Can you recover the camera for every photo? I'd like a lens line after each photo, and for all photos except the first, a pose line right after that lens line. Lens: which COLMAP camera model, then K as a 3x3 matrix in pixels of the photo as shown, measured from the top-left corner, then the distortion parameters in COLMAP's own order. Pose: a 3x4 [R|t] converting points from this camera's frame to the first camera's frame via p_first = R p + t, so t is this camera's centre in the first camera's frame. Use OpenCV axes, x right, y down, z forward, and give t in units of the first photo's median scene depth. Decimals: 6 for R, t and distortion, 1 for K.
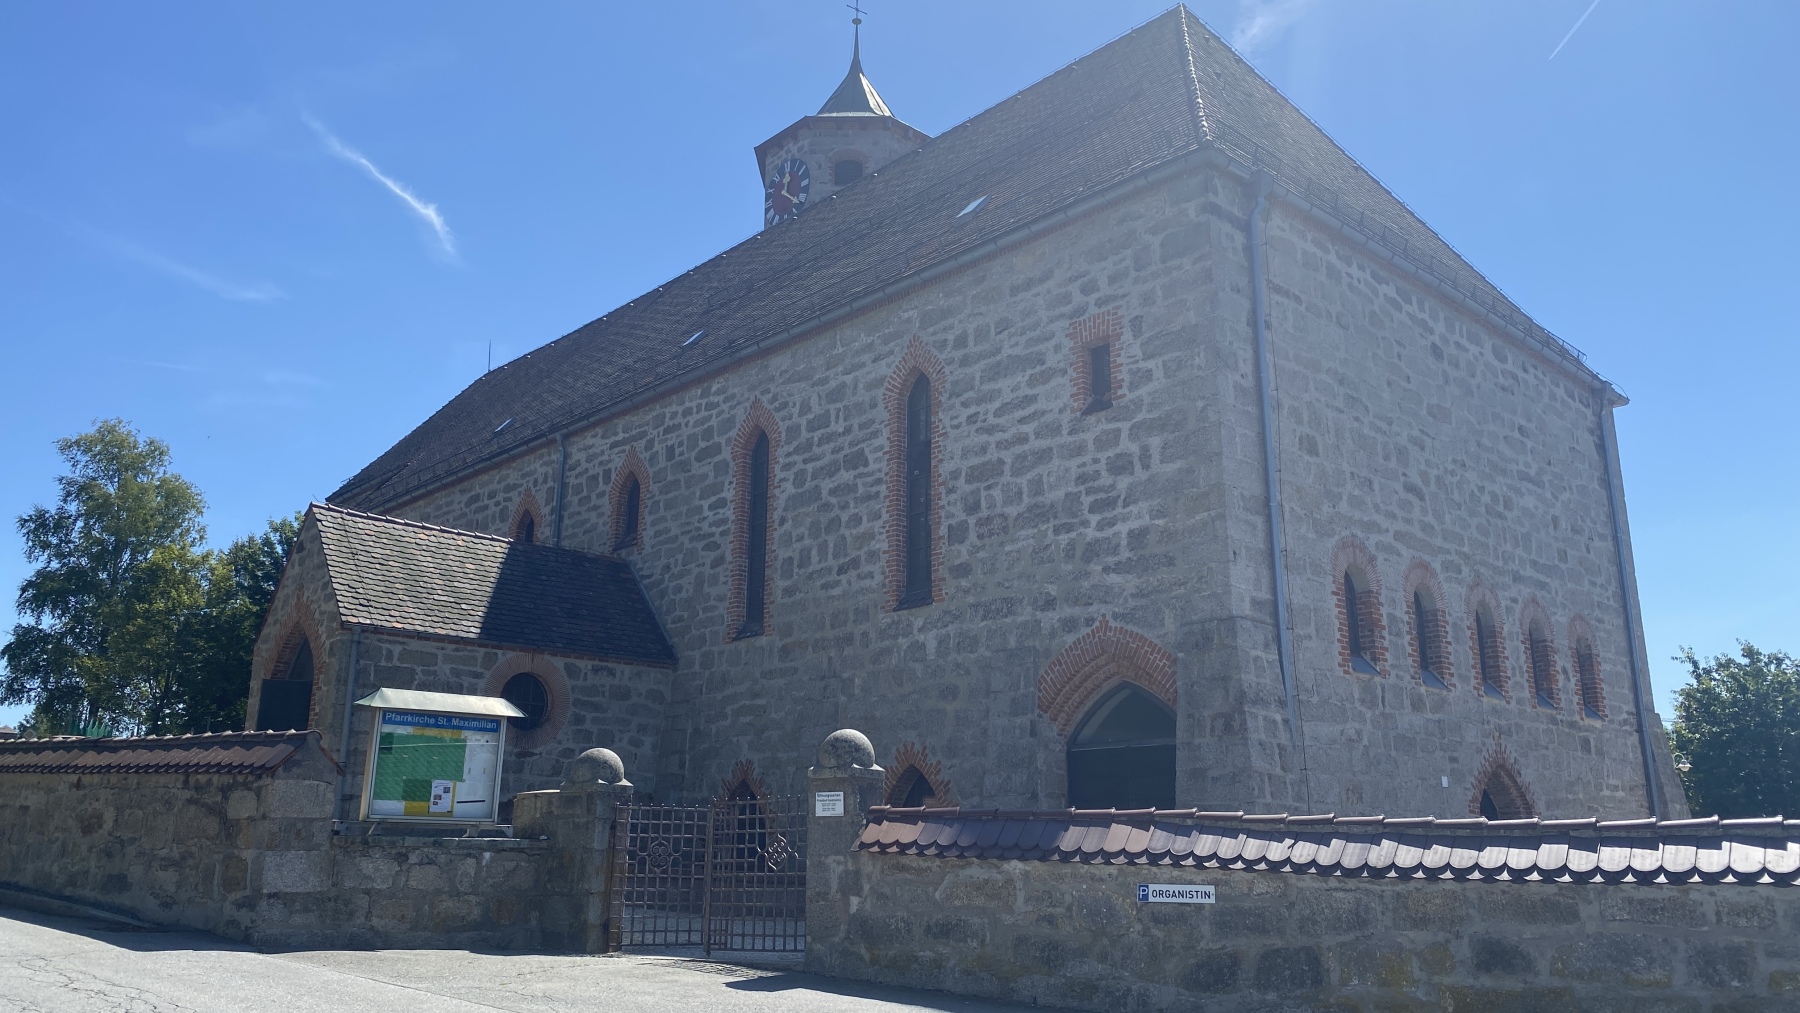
lens RADIAL K [[1354.1, 0, 900.0], [0, 1354.1, 506.5], [0, 0, 1]] dist [0.220374, -0.535246]
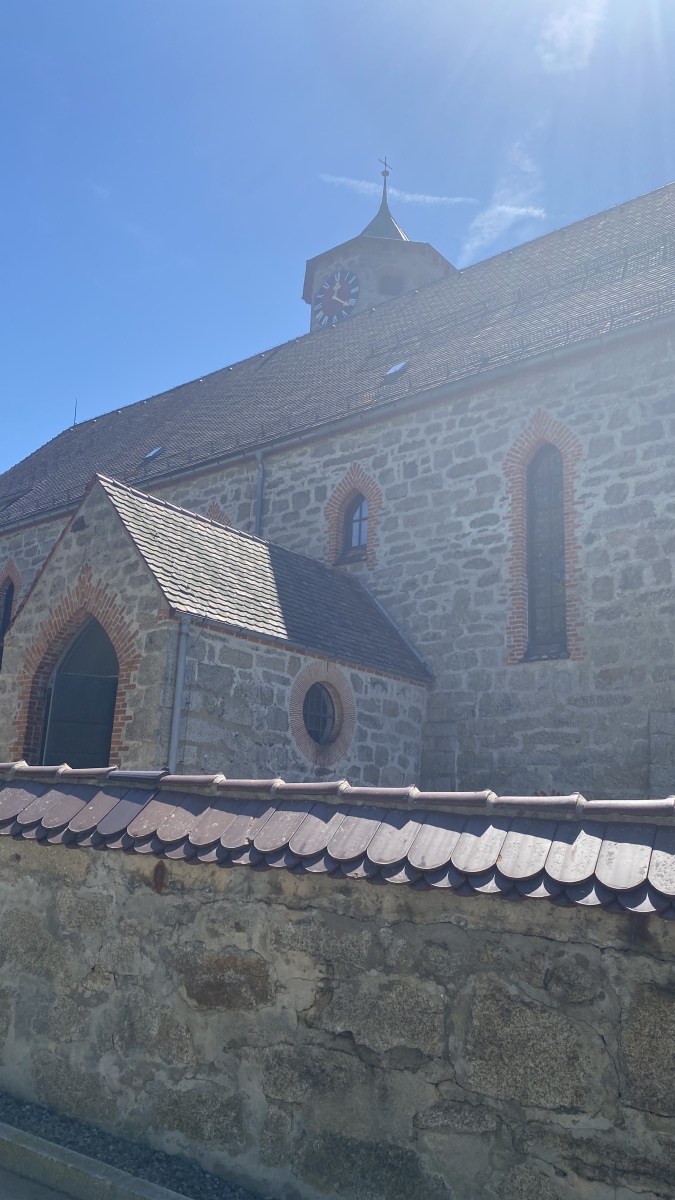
lens RADIAL K [[908.0, 0, 337.5], [0, 908.0, 600.0], [0, 0, 1]] dist [0.138198, -0.243166]
pose [[0.991540, 0.067700, 0.110745, -0.311050], [-0.069594, 0.997487, 0.013317, 0.054065], [-0.109565, -0.020911, 0.993760, 0.373282]]
